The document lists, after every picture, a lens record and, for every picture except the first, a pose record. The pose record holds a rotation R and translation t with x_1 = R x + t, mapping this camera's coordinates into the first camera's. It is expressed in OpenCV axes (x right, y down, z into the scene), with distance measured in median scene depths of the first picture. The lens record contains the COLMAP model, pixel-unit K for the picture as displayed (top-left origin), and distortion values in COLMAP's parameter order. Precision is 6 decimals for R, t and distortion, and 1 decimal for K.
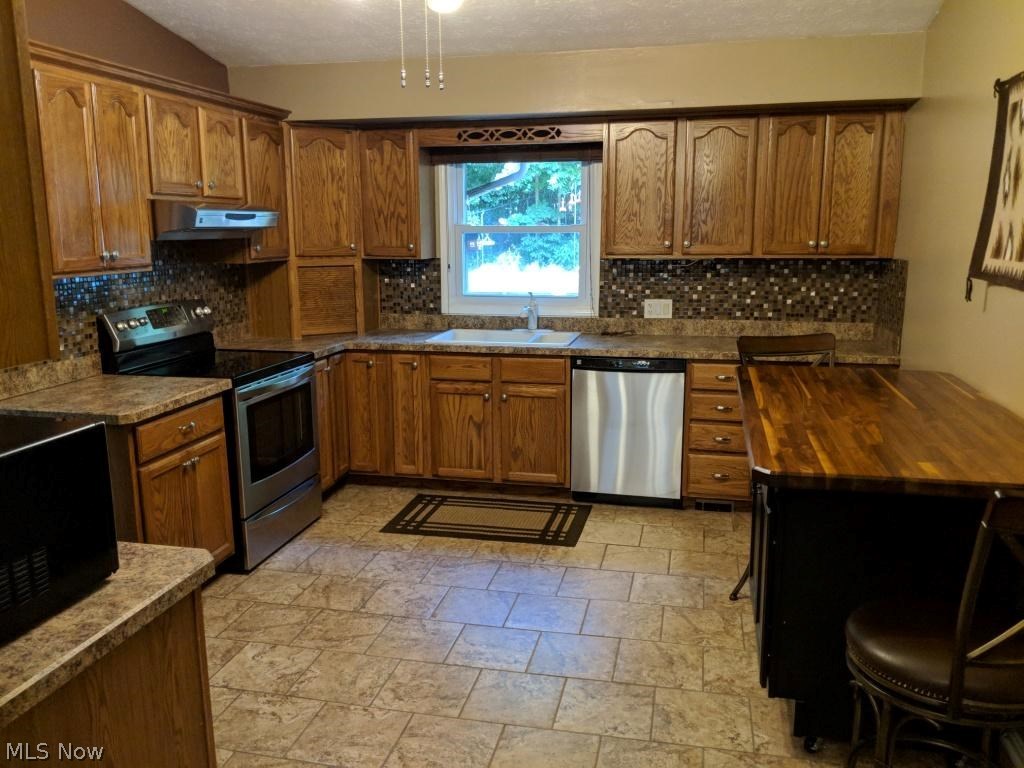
lens RADIAL K [[804.7, 0, 518.3], [0, 804.7, 374.0], [0, 0, 1]] dist [0.148818, -0.294957]
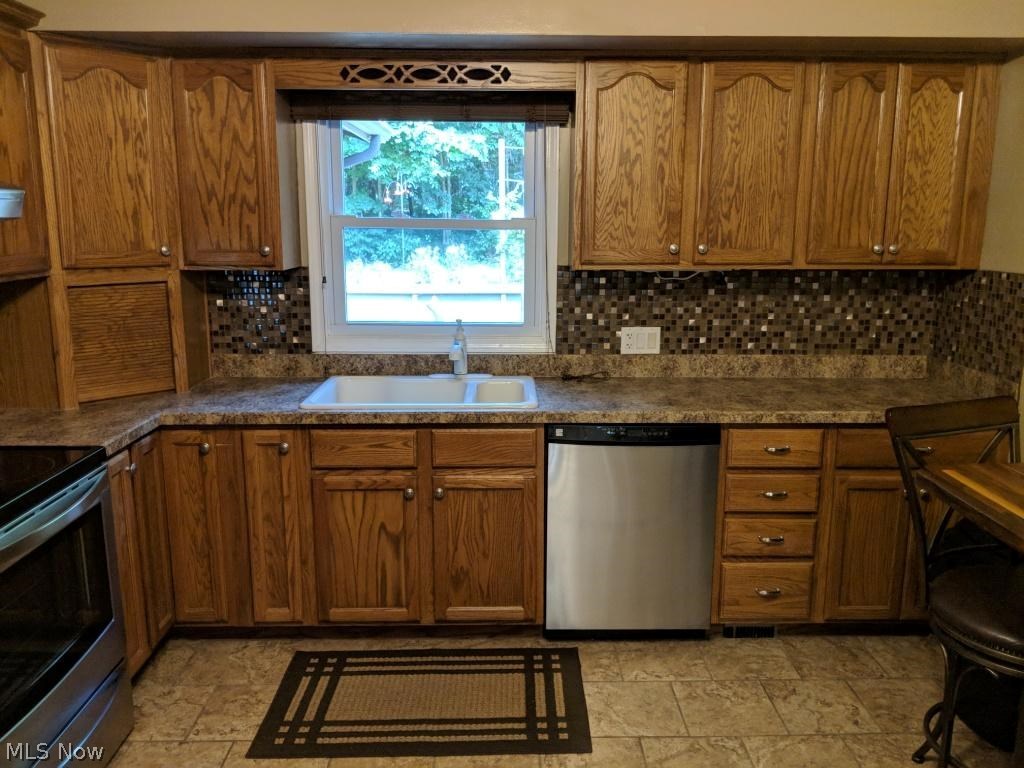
lens RADIAL K [[814.0, 0, 518.4], [0, 814.0, 380.6], [0, 0, 1]] dist [0.080058, -0.133979]
pose [[0.971731, -0.038456, 0.232938, -0.098870], [0.035171, 0.999215, 0.018239, -0.065592], [-0.233456, -0.009531, 0.972321, 0.359159]]
